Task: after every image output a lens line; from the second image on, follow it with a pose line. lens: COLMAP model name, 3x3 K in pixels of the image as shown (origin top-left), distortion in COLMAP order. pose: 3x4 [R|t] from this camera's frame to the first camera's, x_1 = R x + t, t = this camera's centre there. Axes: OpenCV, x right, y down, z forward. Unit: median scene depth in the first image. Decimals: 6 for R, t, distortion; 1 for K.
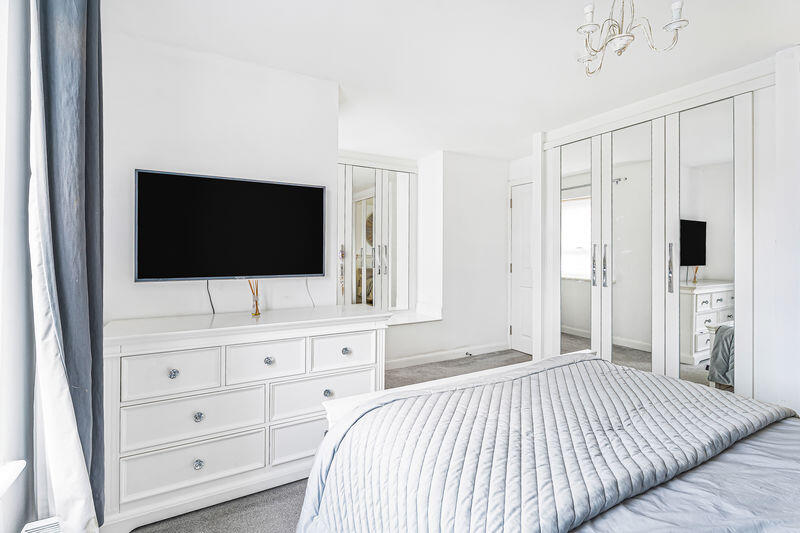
lens RADIAL K [[364.0, 0, 390.4], [0, 364.0, 253.5], [0, 0, 1]] dist [-0.001203, 0.000179]
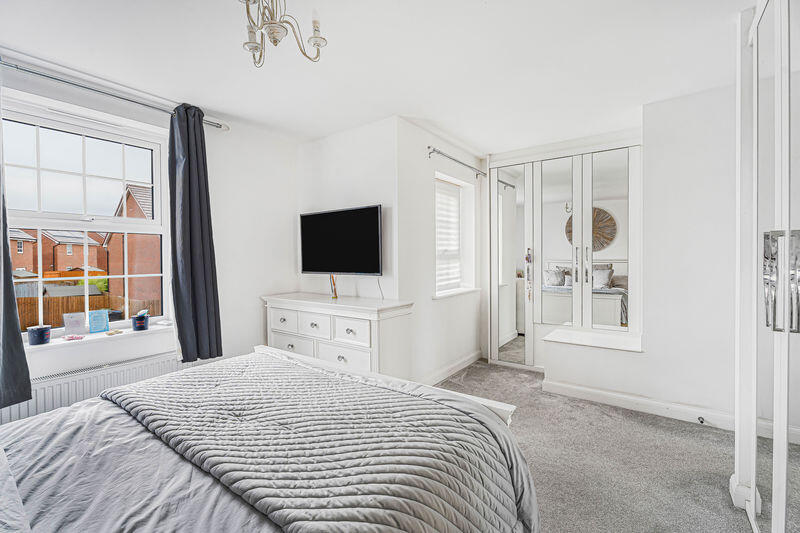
lens RADIAL K [[364.0, 0, 402.5], [0, 364.0, 262.7], [0, 0, 1]] dist [-0.001203, 0.000179]
pose [[0.425747, 0.007191, -0.904814, 0.978953], [0.007333, 0.999908, 0.011397, 0.003325], [0.904813, -0.011488, 0.425655, 0.512369]]
